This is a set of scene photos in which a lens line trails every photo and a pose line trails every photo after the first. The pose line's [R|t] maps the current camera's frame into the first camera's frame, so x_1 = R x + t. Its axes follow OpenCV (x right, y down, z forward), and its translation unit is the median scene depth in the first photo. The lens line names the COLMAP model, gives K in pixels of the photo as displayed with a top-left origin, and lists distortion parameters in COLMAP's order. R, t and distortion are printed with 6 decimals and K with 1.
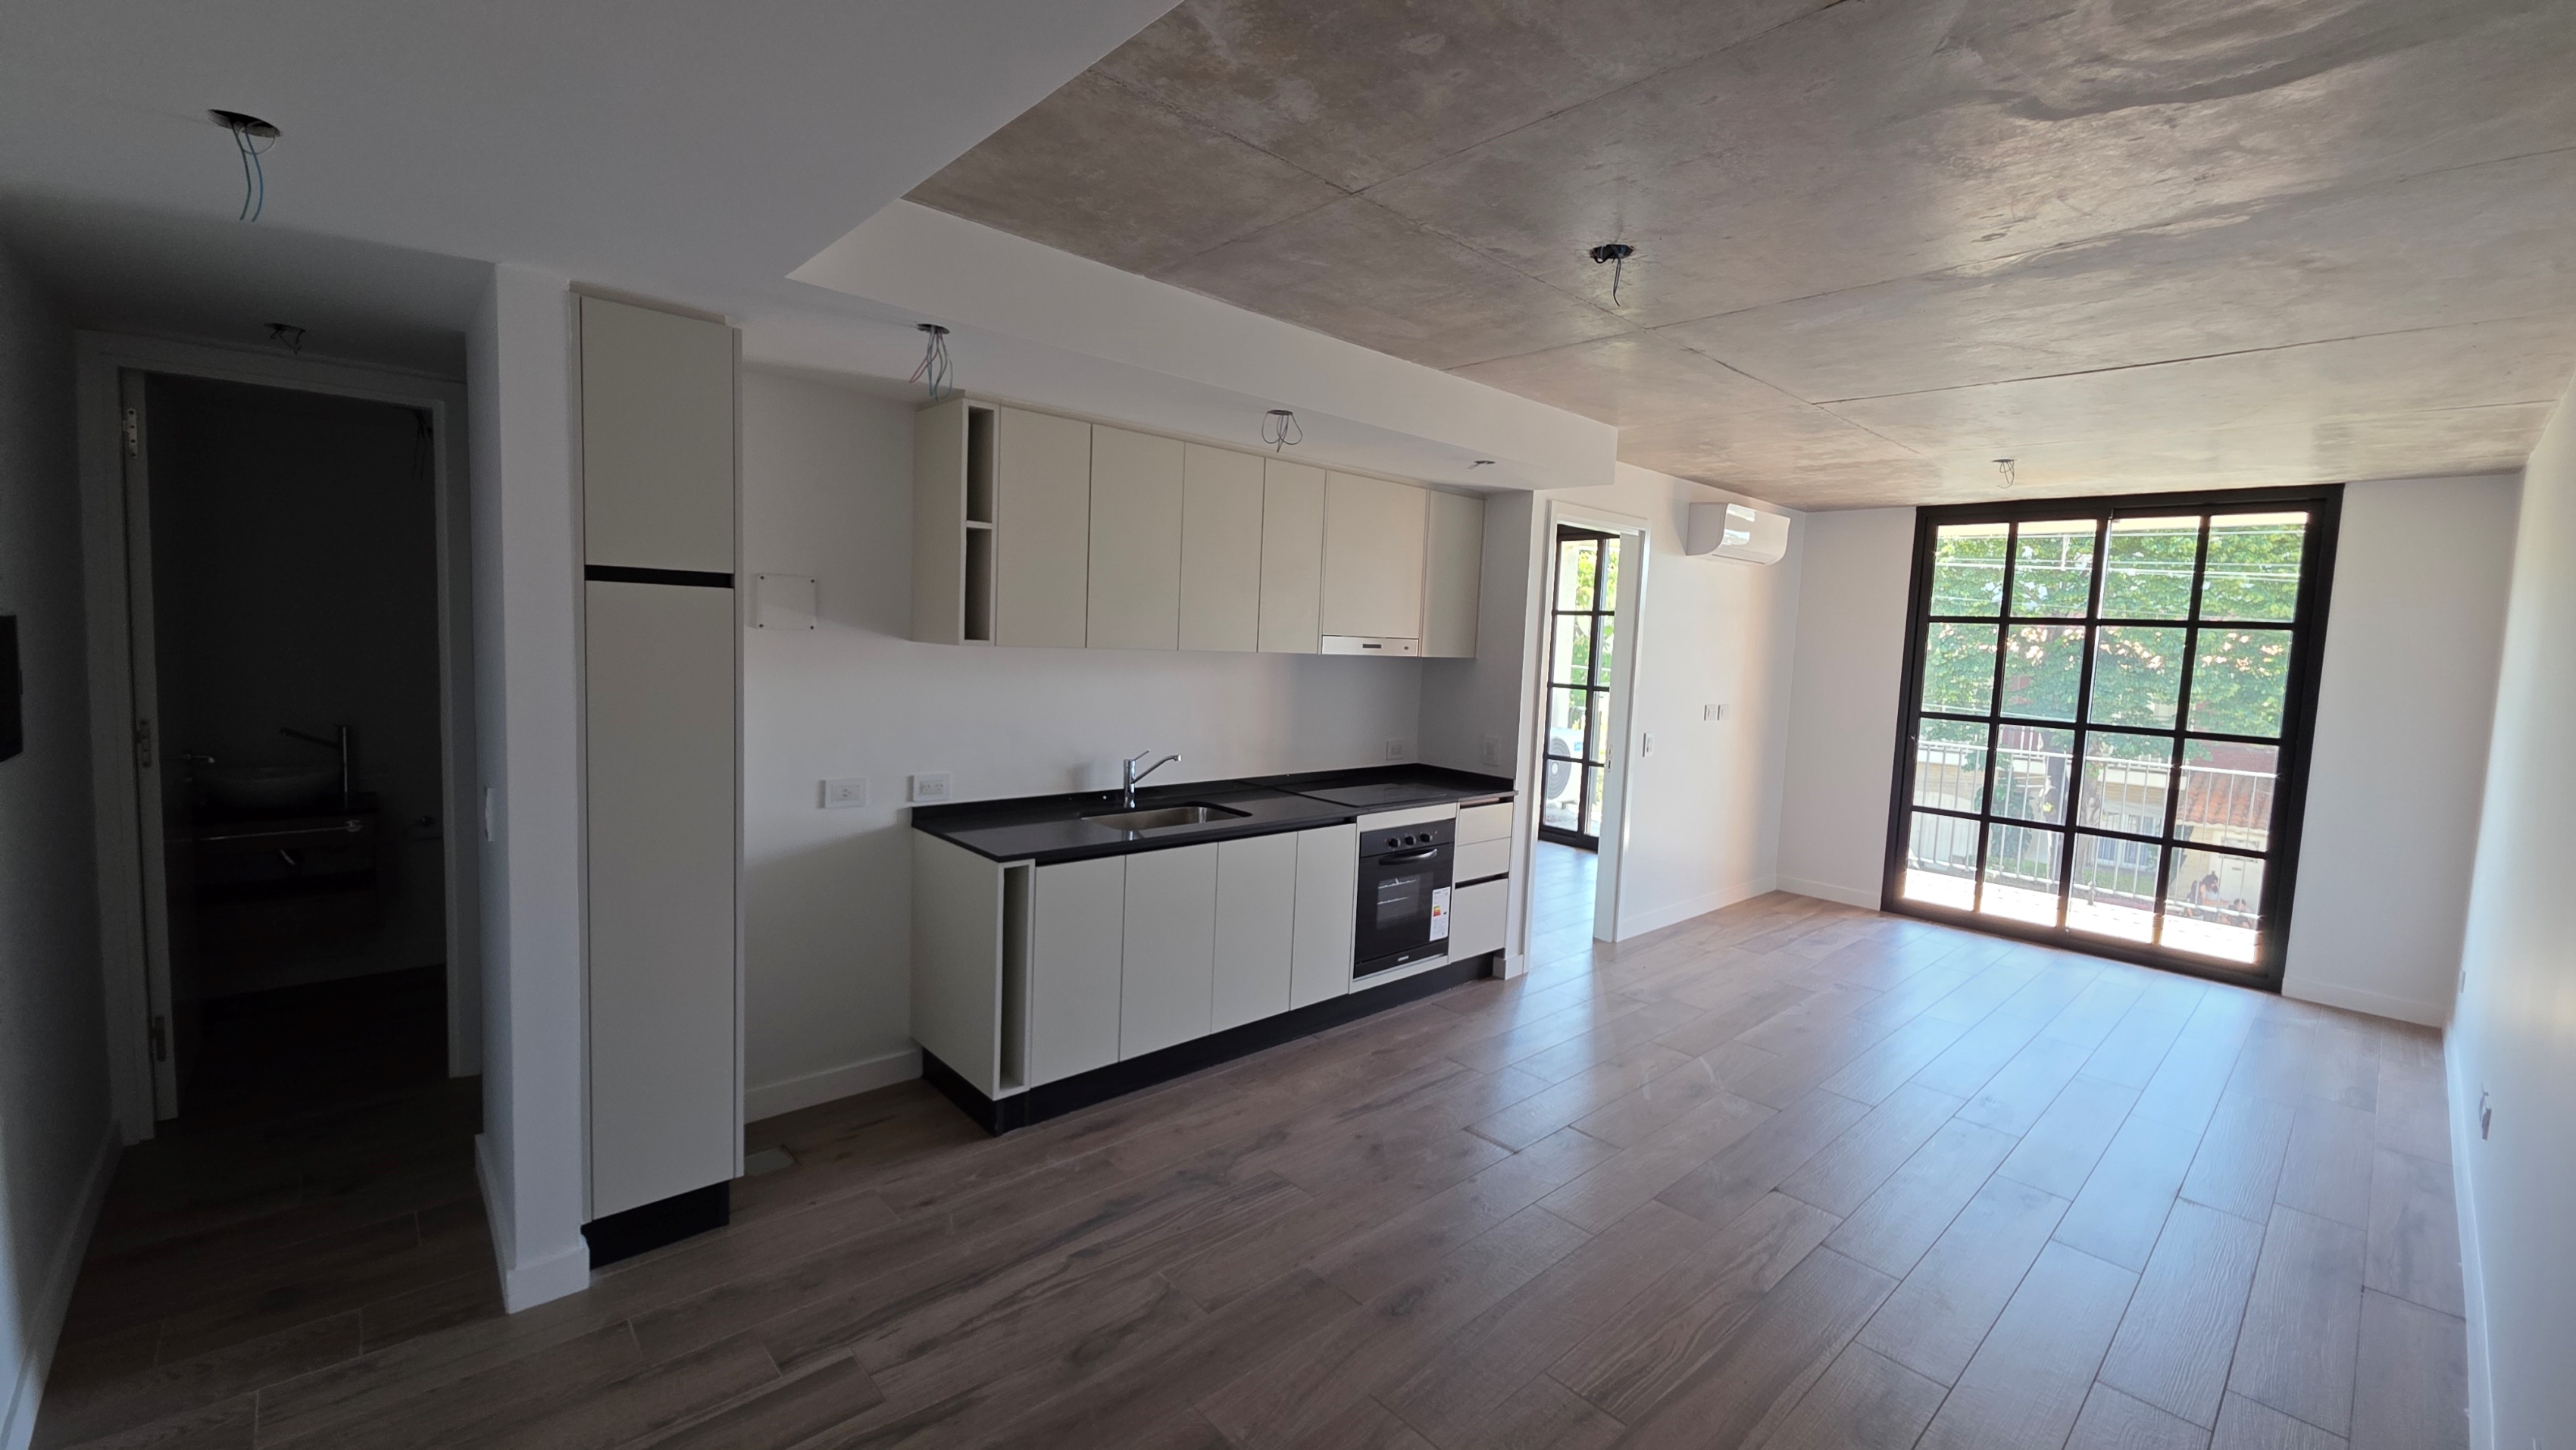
lens RADIAL K [[1024.0, 0, 1288.4], [0, 1024.0, 710.4], [0, 0, 1]] dist [0.000422, -0.000290]
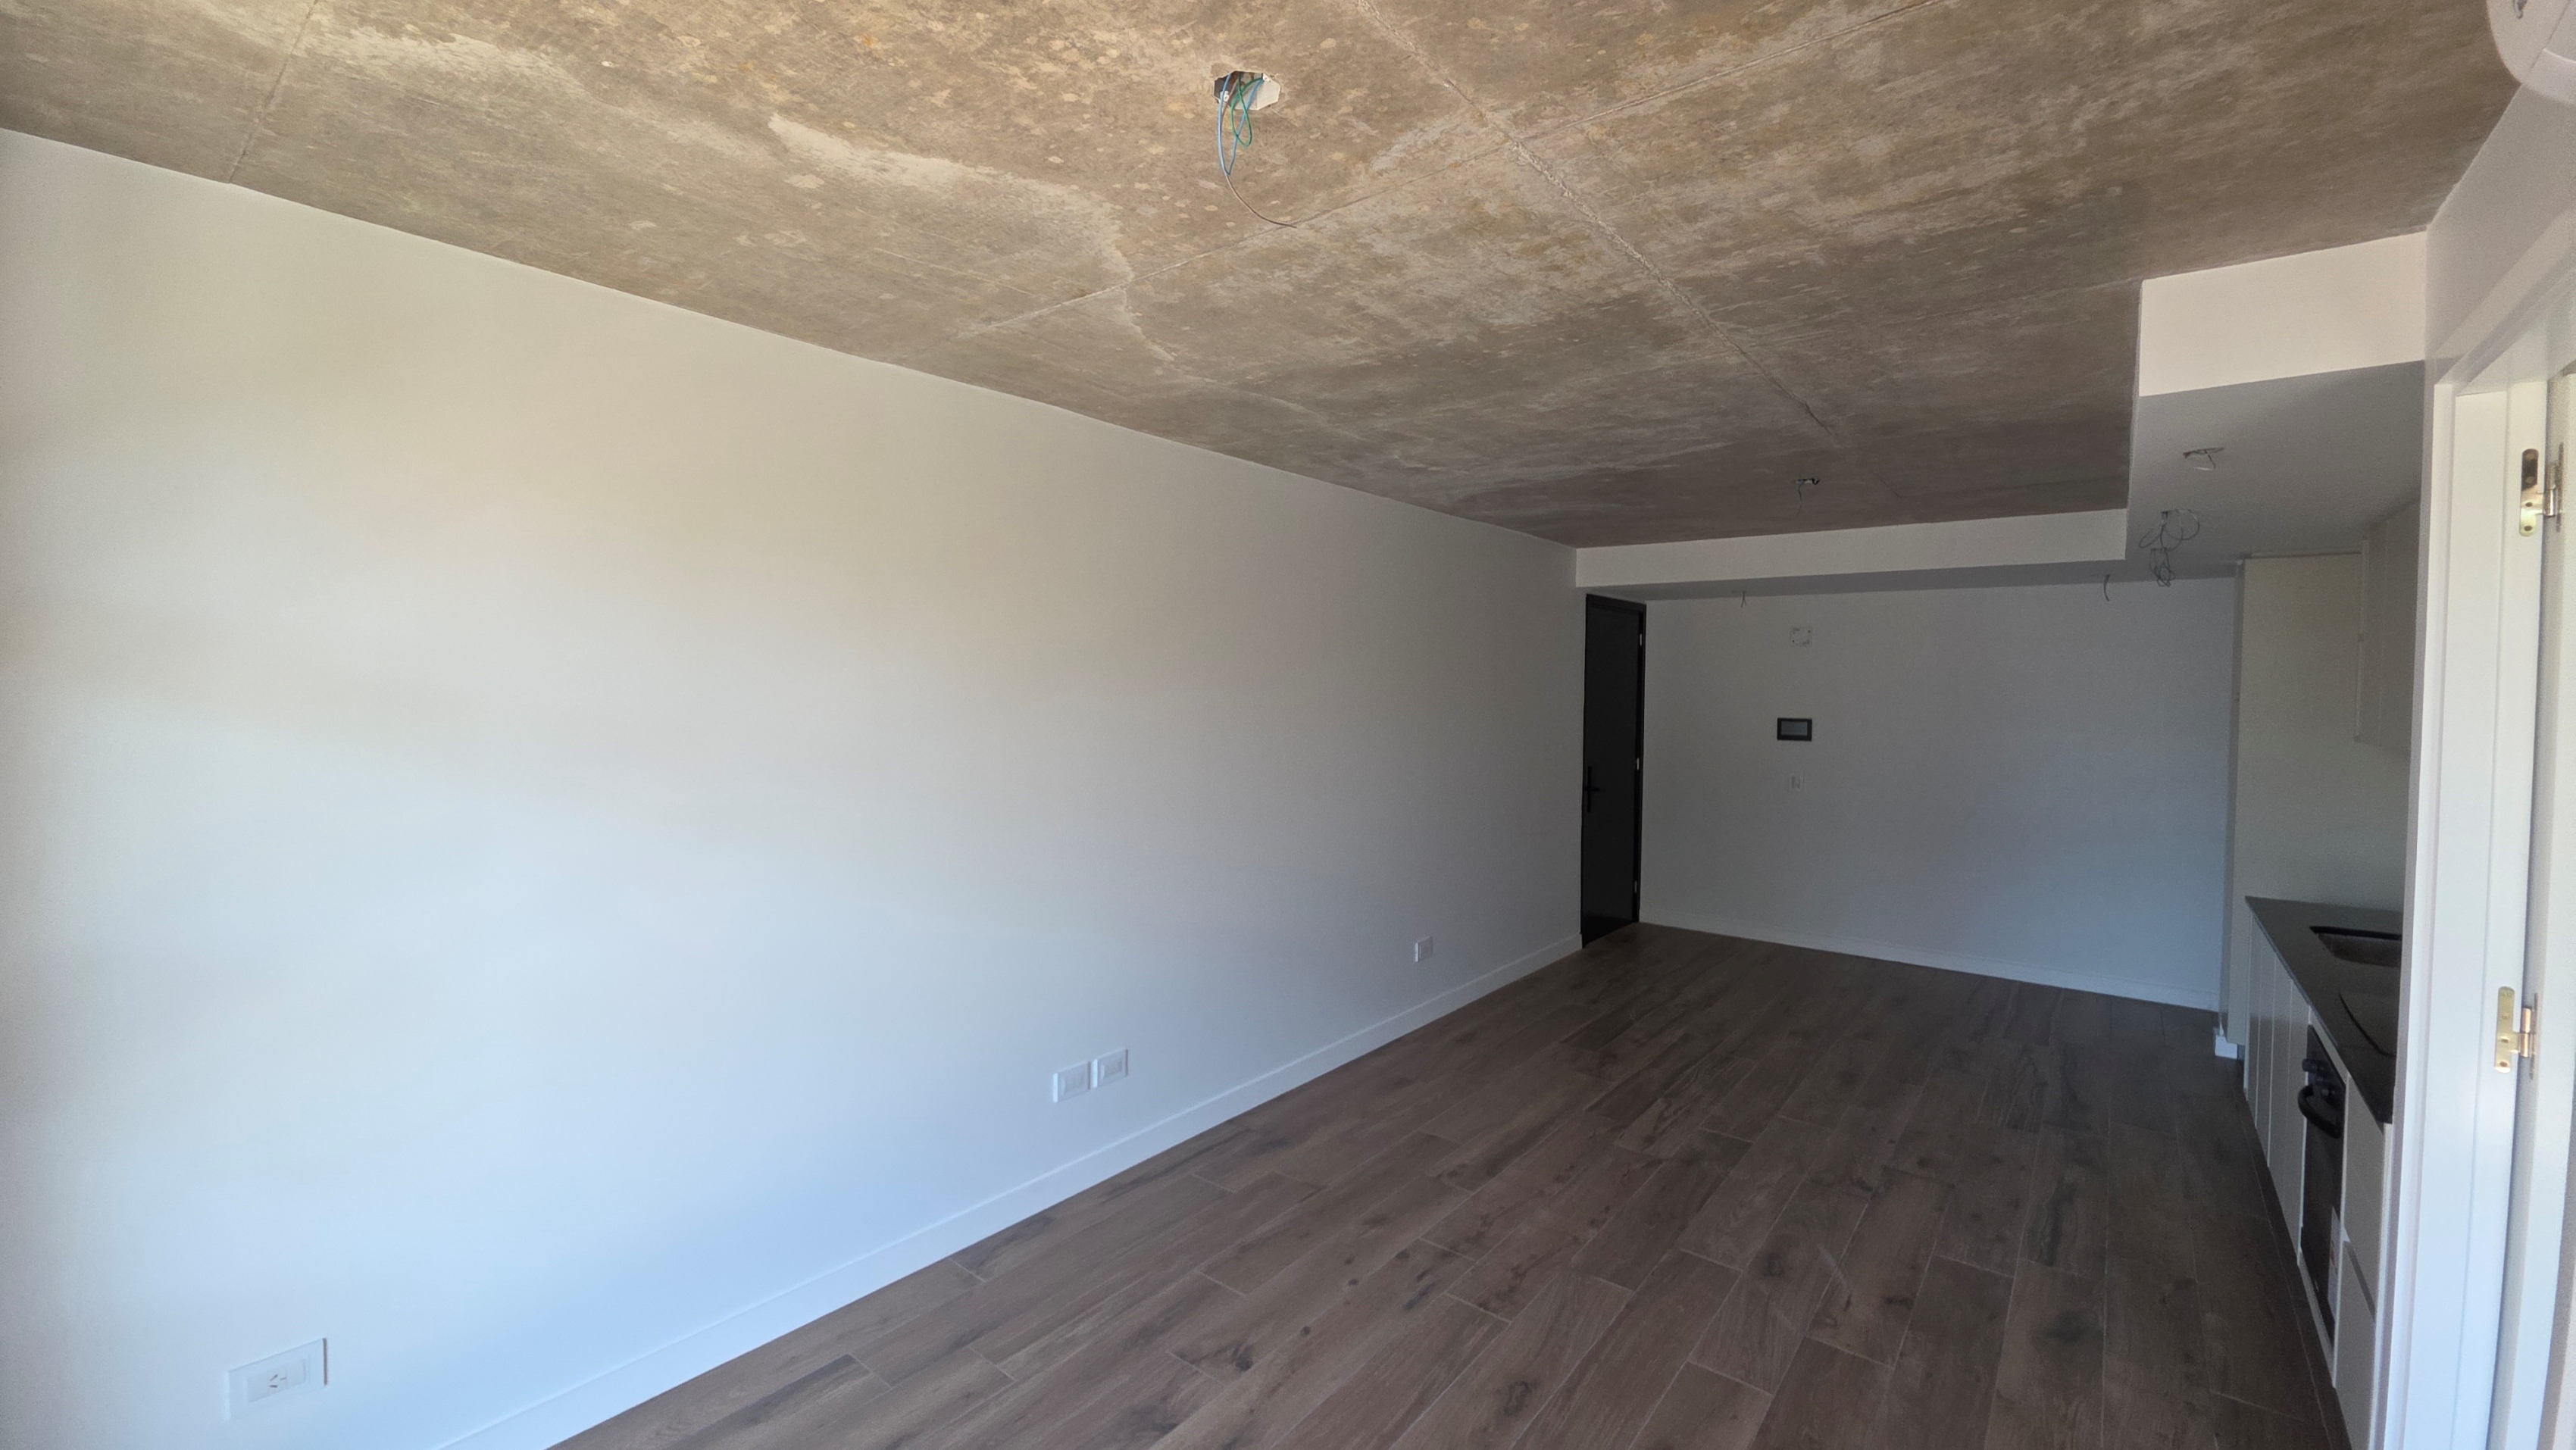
lens RADIAL K [[1024.0, 0, 1288.4], [0, 1024.0, 710.4], [0, 0, 1]] dist [0.000422, -0.000290]
pose [[-0.987054, -0.052397, -0.151588, 0.831544], [-0.067606, 0.992987, 0.096981, -0.100990], [0.145444, 0.105974, -0.983675, 1.528608]]
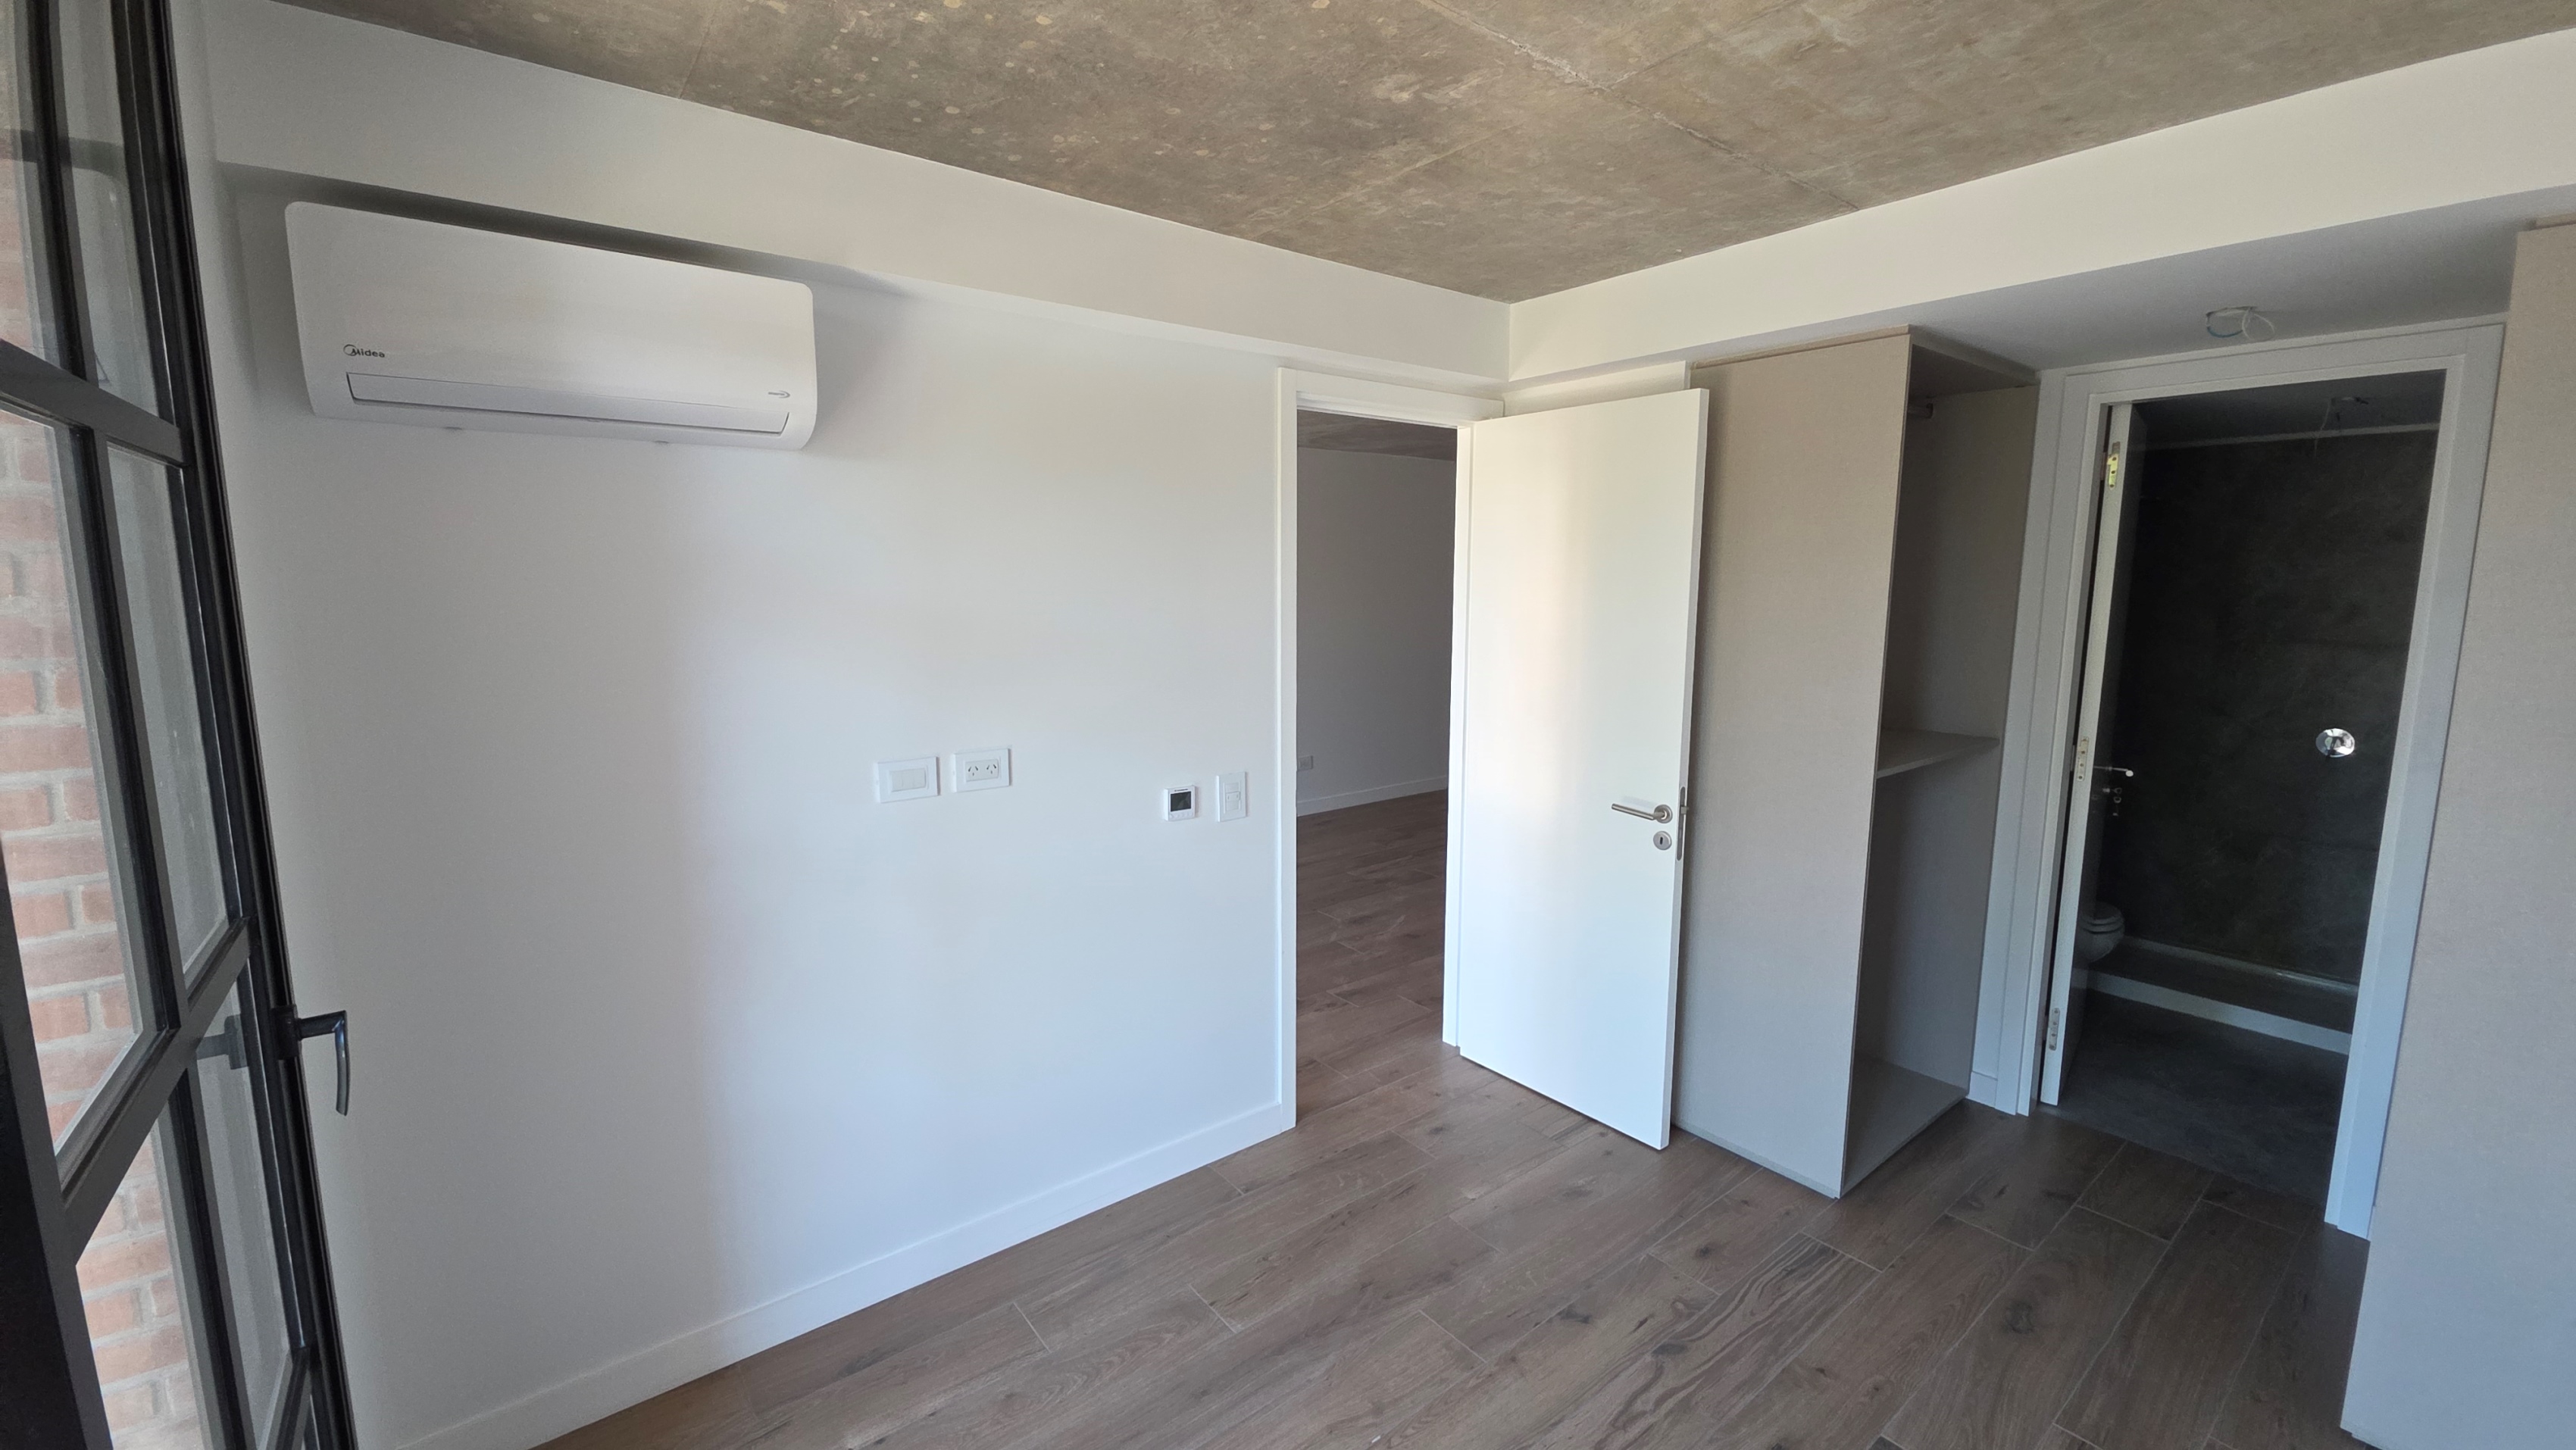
lens RADIAL K [[1024.0, 0, 1288.4], [0, 1024.0, 710.4], [0, 0, 1]] dist [0.000422, -0.000290]
pose [[-0.995865, -0.054205, 0.072903, 0.372955], [-0.037393, 0.975934, 0.214835, -0.170746], [-0.082793, 0.211220, -0.973926, 2.060365]]
